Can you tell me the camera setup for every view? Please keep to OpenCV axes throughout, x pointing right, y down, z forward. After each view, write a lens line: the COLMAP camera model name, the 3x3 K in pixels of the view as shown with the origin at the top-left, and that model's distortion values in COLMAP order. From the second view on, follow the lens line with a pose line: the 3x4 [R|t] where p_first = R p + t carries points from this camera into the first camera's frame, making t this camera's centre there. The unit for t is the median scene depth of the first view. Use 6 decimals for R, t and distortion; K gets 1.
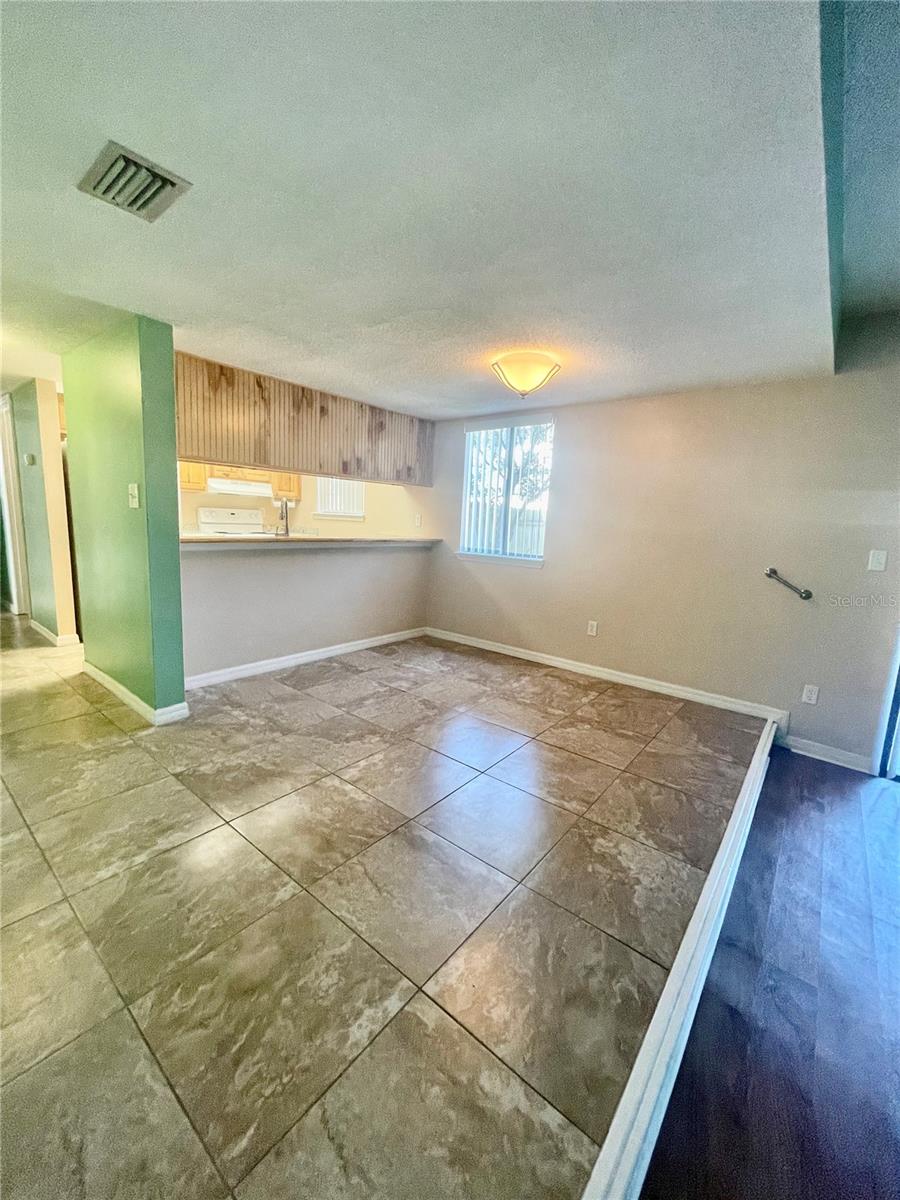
lens RADIAL K [[481.1, 0, 443.3], [0, 481.1, 595.9], [0, 0, 1]] dist [0.000718, -0.000297]
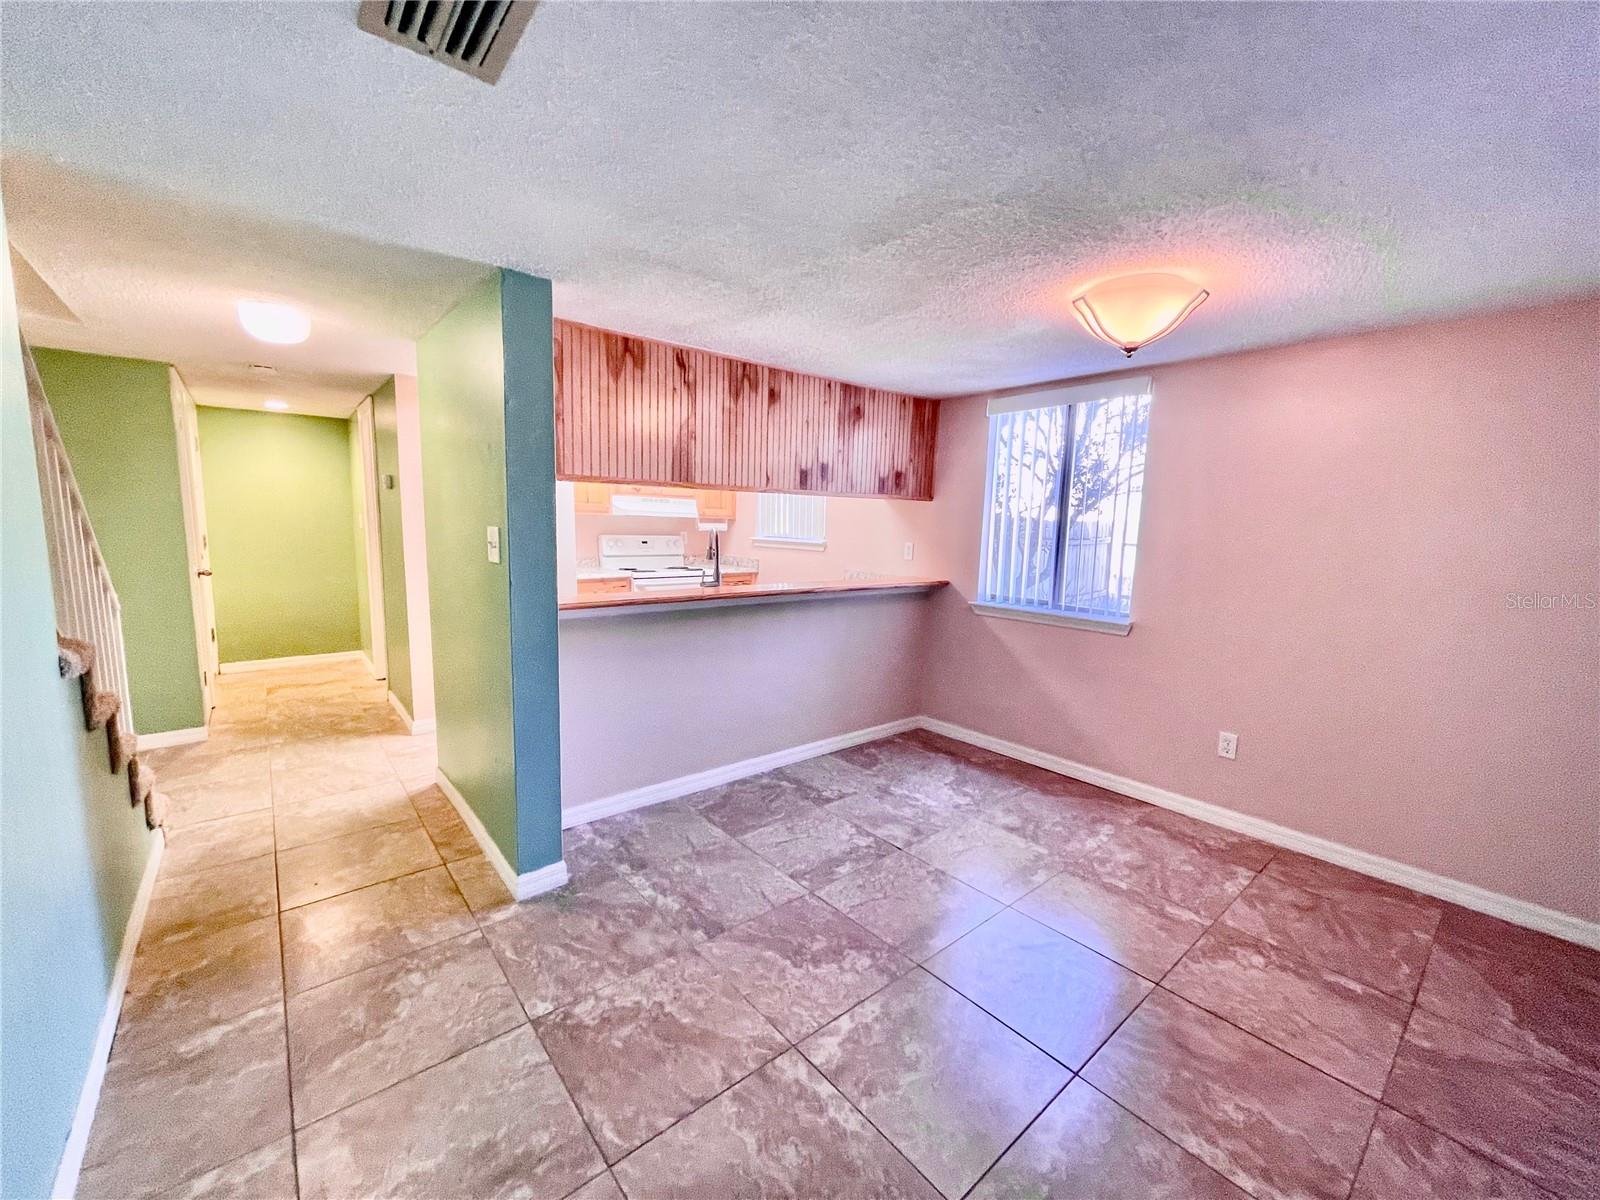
lens RADIAL K [[641.5, 0, 795.3], [0, 641.5, 608.1], [0, 0, 1]] dist [0.000718, -0.000297]
pose [[0.982721, 0.004431, -0.185039, -0.067717], [-0.009973, 0.999529, -0.029028, -0.084208], [0.184823, 0.030372, 0.982302, 0.187185]]
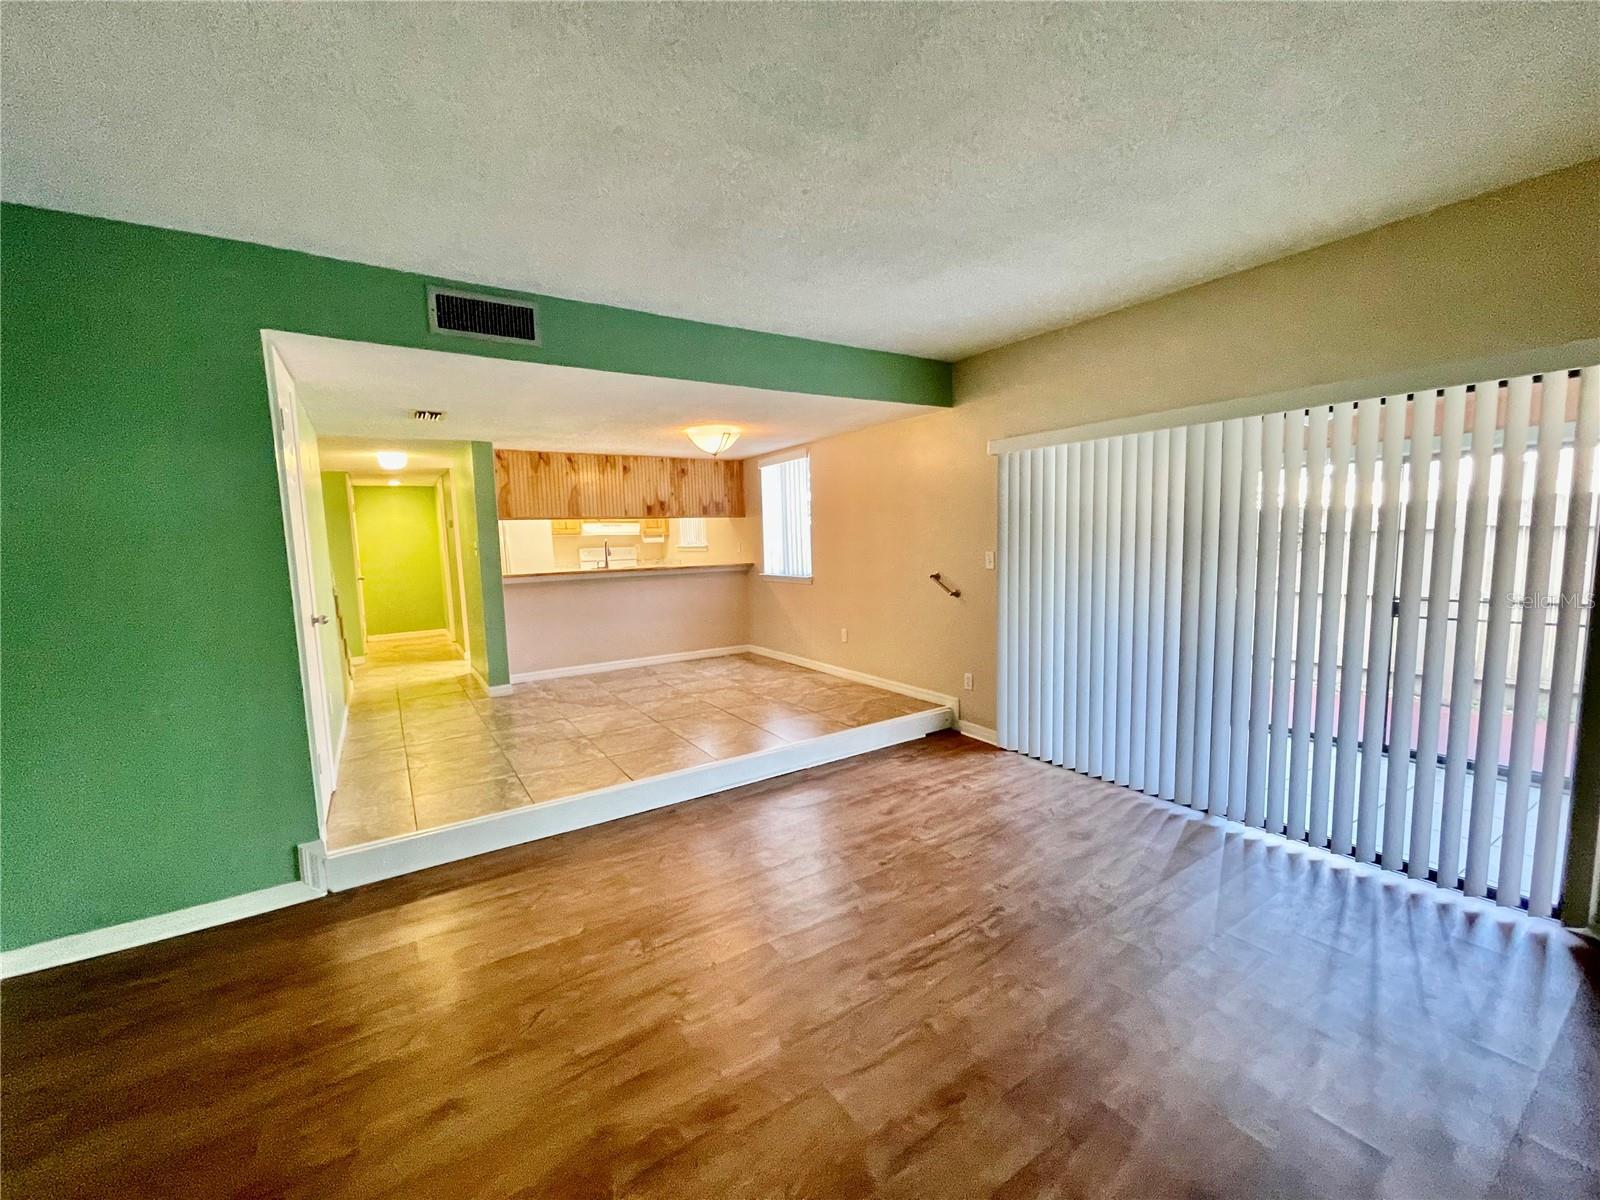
lens RADIAL K [[641.5, 0, 792.0], [0, 641.5, 607.3], [0, 0, 1]] dist [0.000718, -0.000297]
pose [[0.949174, -0.038920, -0.312336, 0.819609], [0.022373, 0.998158, -0.056391, 0.103851], [0.313955, 0.046537, 0.948297, -0.549534]]
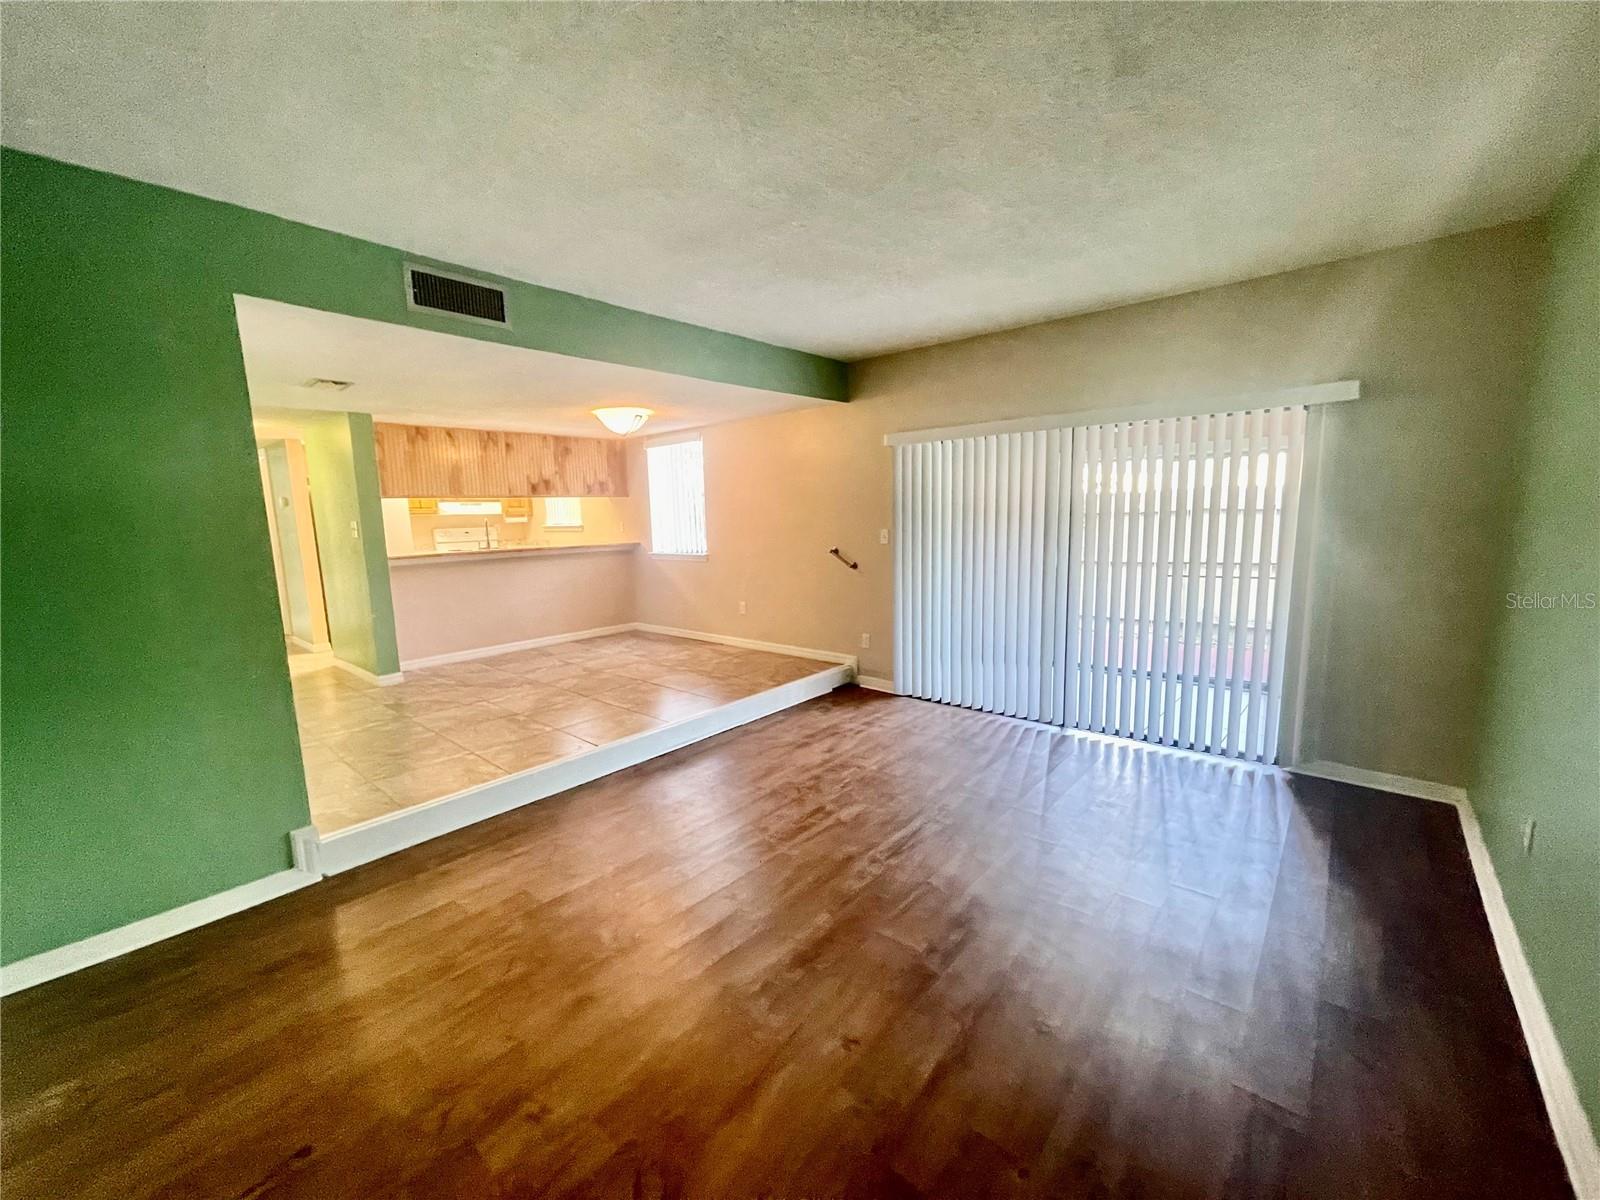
lens RADIAL K [[641.5, 0, 790.8], [0, 641.5, 607.8], [0, 0, 1]] dist [0.000718, -0.000297]
pose [[0.996749, -0.066912, -0.044885, 0.622935], [0.066381, 0.997707, -0.013233, 0.120277], [0.045667, 0.010210, 0.998905, -0.734437]]
